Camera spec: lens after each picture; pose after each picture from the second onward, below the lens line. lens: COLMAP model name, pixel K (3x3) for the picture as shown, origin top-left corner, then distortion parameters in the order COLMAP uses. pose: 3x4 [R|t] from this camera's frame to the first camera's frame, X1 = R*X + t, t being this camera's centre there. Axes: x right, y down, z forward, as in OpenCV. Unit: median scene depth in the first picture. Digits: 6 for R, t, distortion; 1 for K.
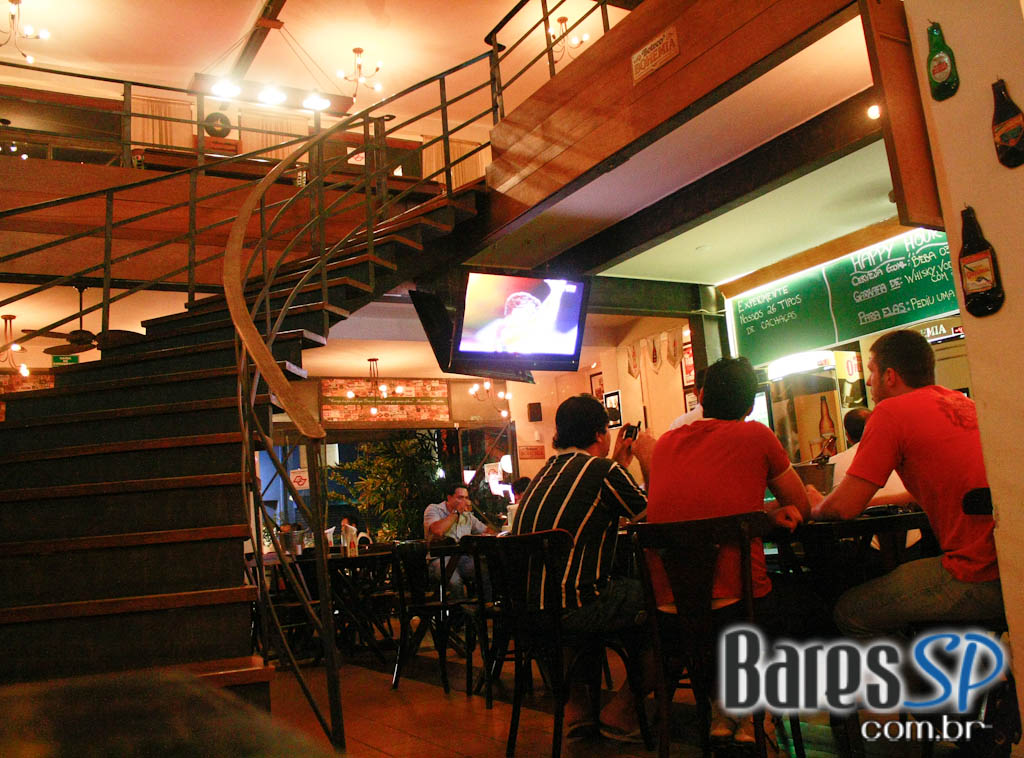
lens RADIAL K [[1000.3, 0, 512.0], [0, 1000.3, 379.0], [0, 0, 1]] dist [-0.102452, 0.012153]
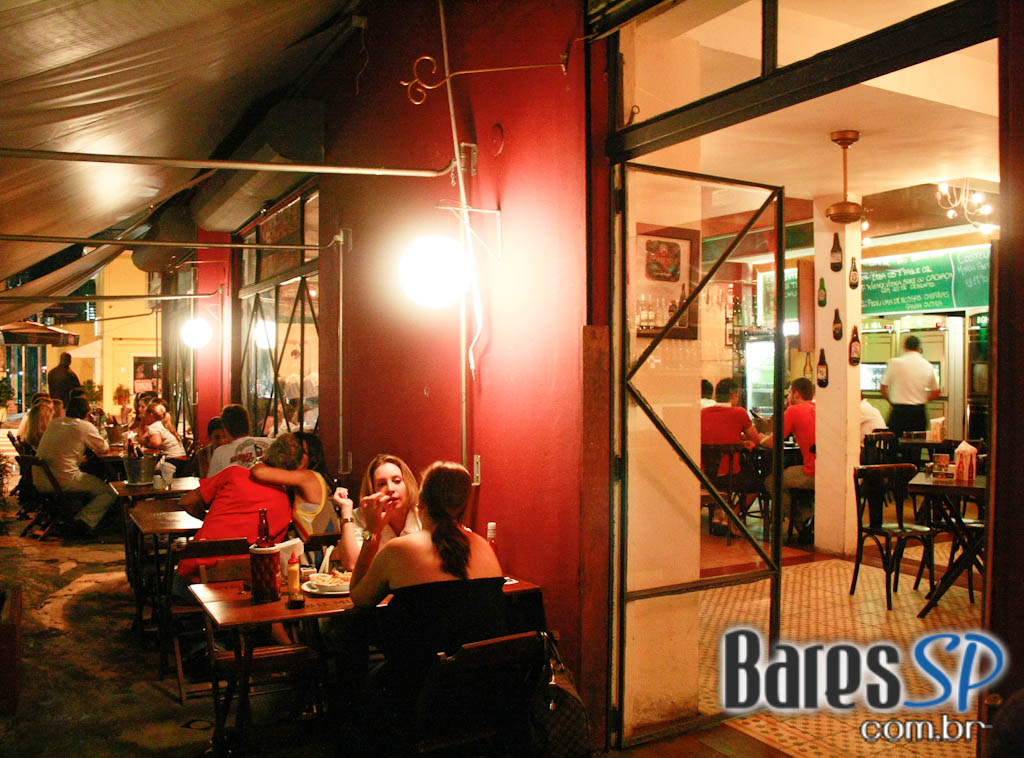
lens RADIAL K [[1000.3, 0, 512.0], [0, 1000.3, 379.0], [0, 0, 1]] dist [-0.102452, 0.012153]
pose [[0.995561, 0.086781, -0.036426, -0.104979], [-0.079888, 0.983813, 0.160405, -0.156304], [0.049756, -0.156783, 0.986379, -0.622699]]
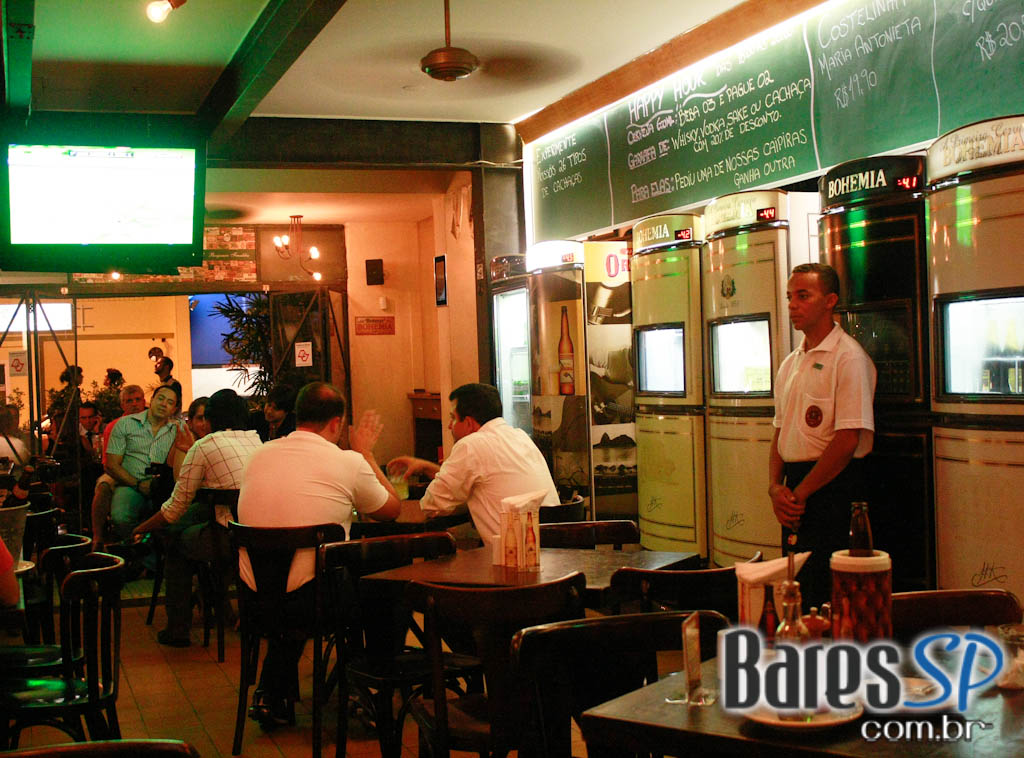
lens RADIAL K [[1338.8, 0, 512.0], [0, 1338.8, 379.0], [0, 0, 1]] dist [-0.107868, -0.028979]
pose [[0.988055, 0.046288, -0.146989, 0.407119], [-0.020587, 0.984921, 0.171775, -0.091002], [0.152723, -0.166697, 0.974109, 0.064020]]
